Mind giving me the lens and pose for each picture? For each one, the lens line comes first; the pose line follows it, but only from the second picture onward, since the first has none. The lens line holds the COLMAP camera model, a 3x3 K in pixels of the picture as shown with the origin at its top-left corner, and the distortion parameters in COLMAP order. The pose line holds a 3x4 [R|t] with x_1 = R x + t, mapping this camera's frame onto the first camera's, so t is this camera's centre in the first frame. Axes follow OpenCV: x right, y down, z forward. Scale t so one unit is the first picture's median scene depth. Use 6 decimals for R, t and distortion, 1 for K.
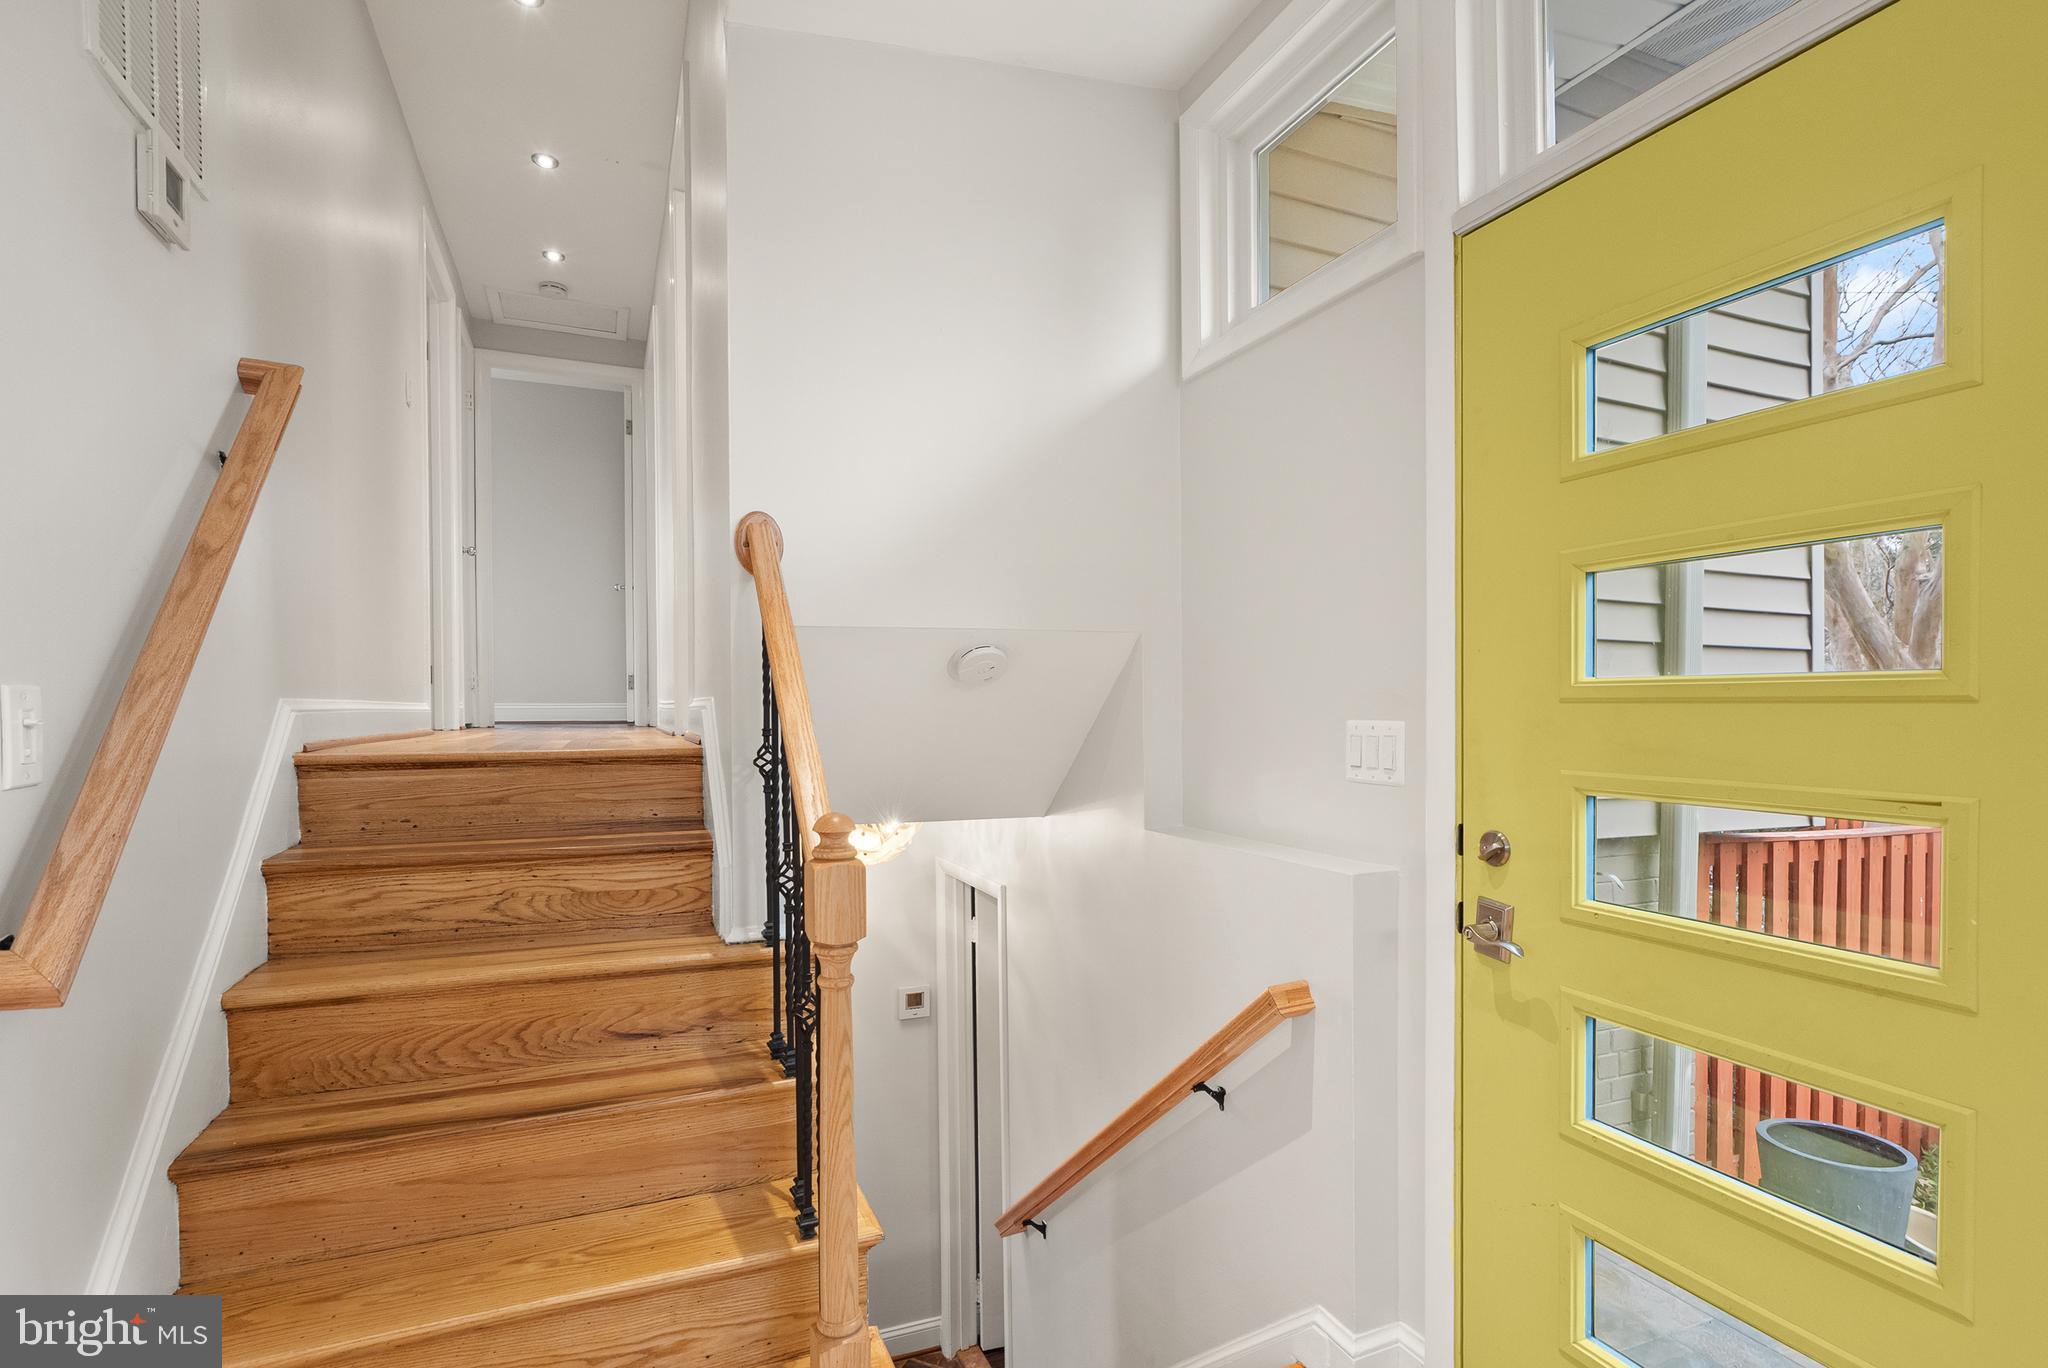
lens RADIAL K [[969.8, 0, 1019.2], [0, 969.8, 695.4], [0, 0, 1]] dist [-0.002984, 0.000989]
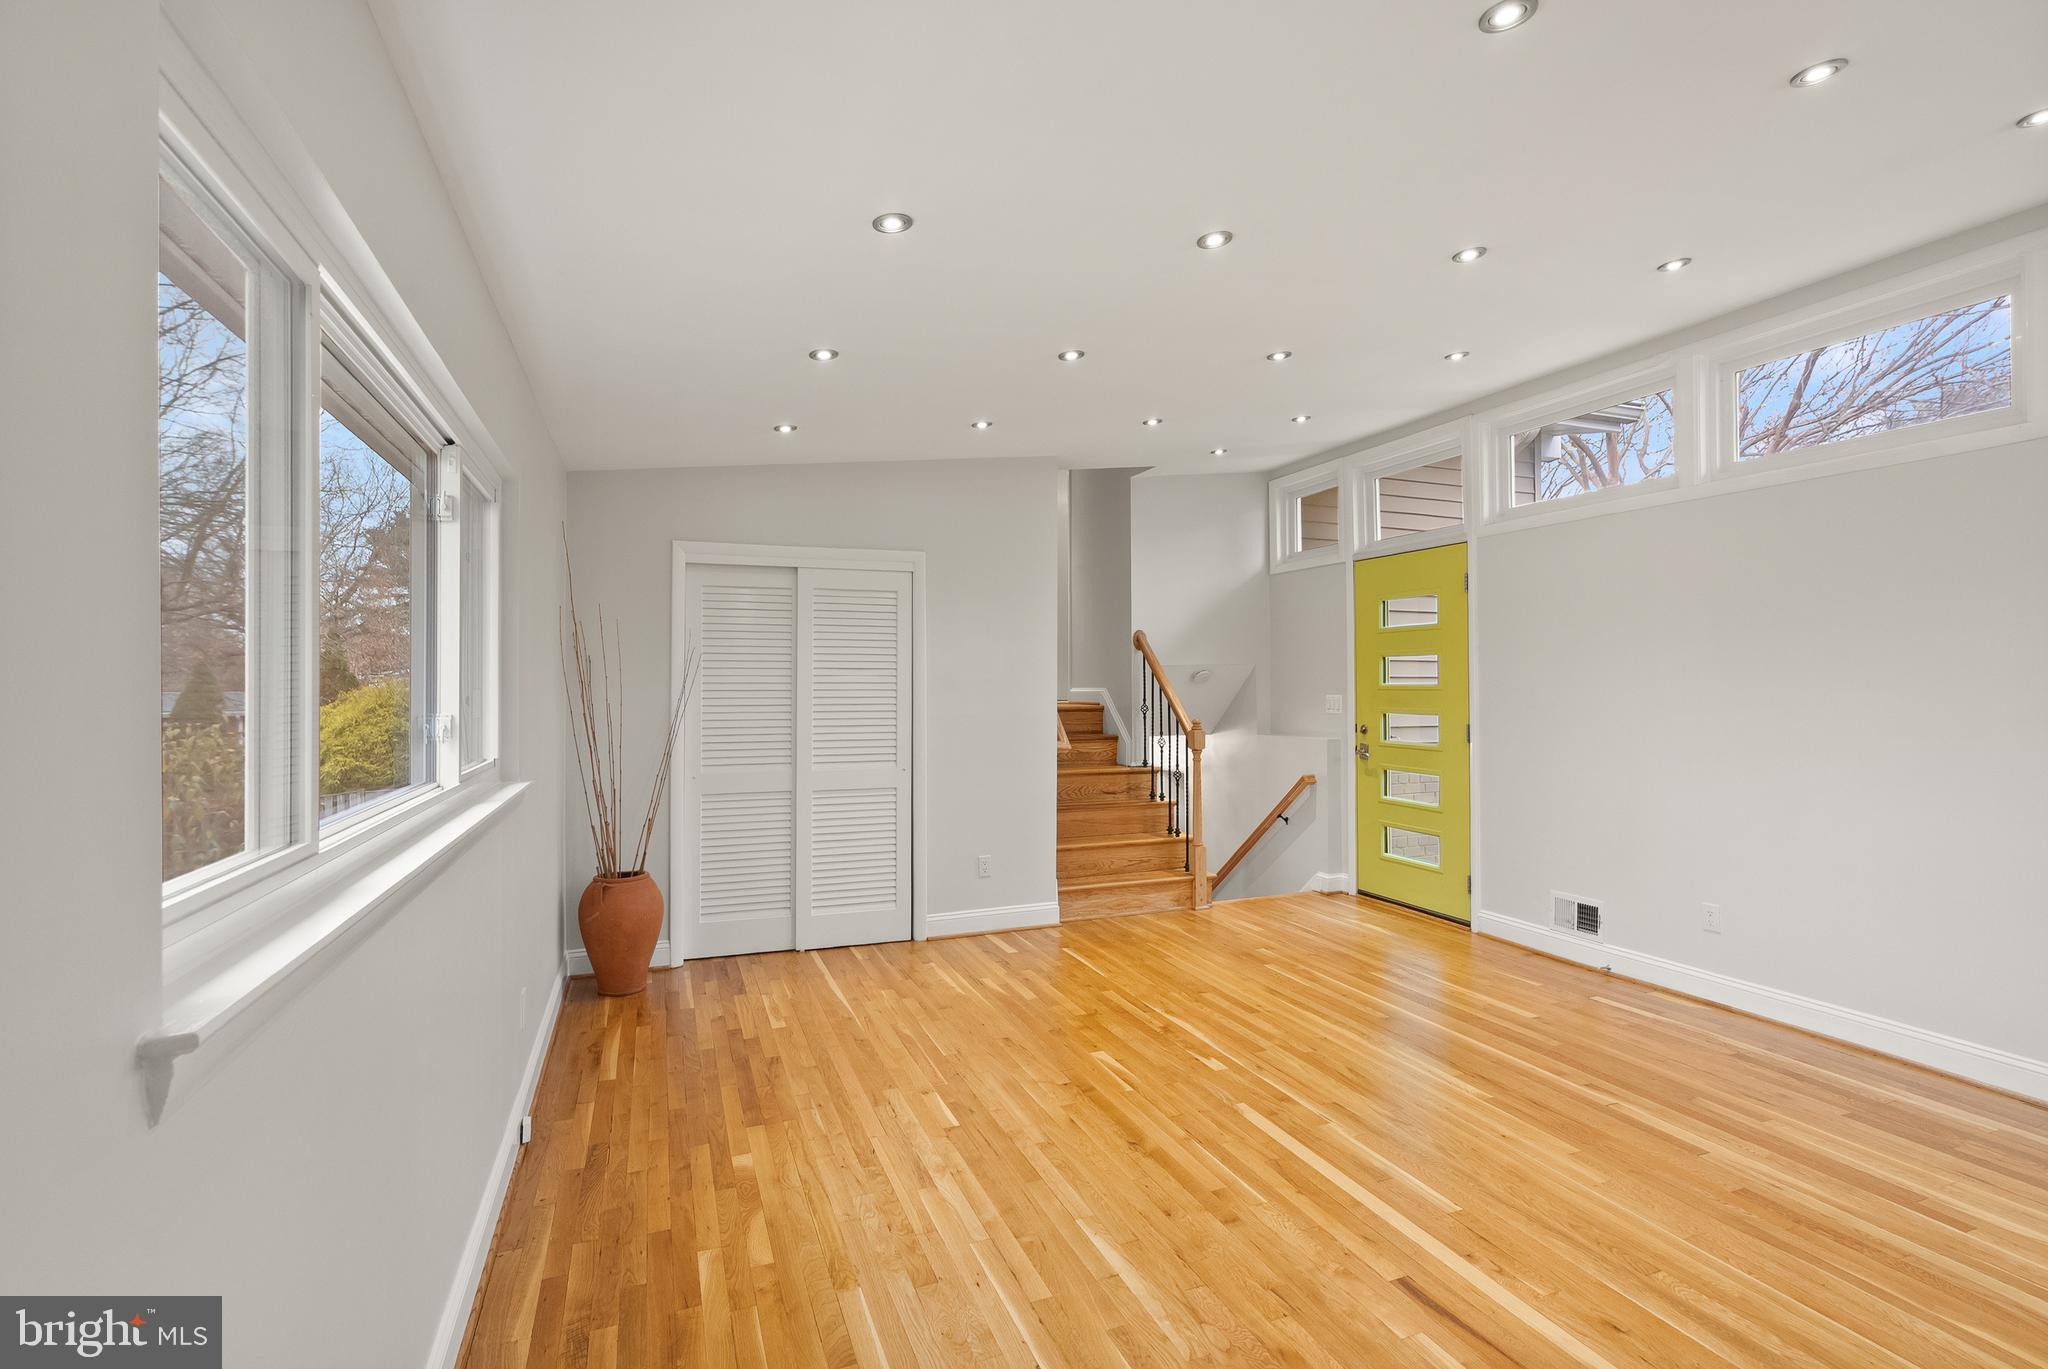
lens RADIAL K [[969.8, 0, 1038.8], [0, 969.8, 674.2], [0, 0, 1]] dist [-0.002984, 0.000989]
pose [[0.999885, -0.007789, -0.013004, -0.591324], [0.007845, 0.999960, 0.004292, -0.066302], [0.012970, -0.004394, 0.999906, -2.294008]]
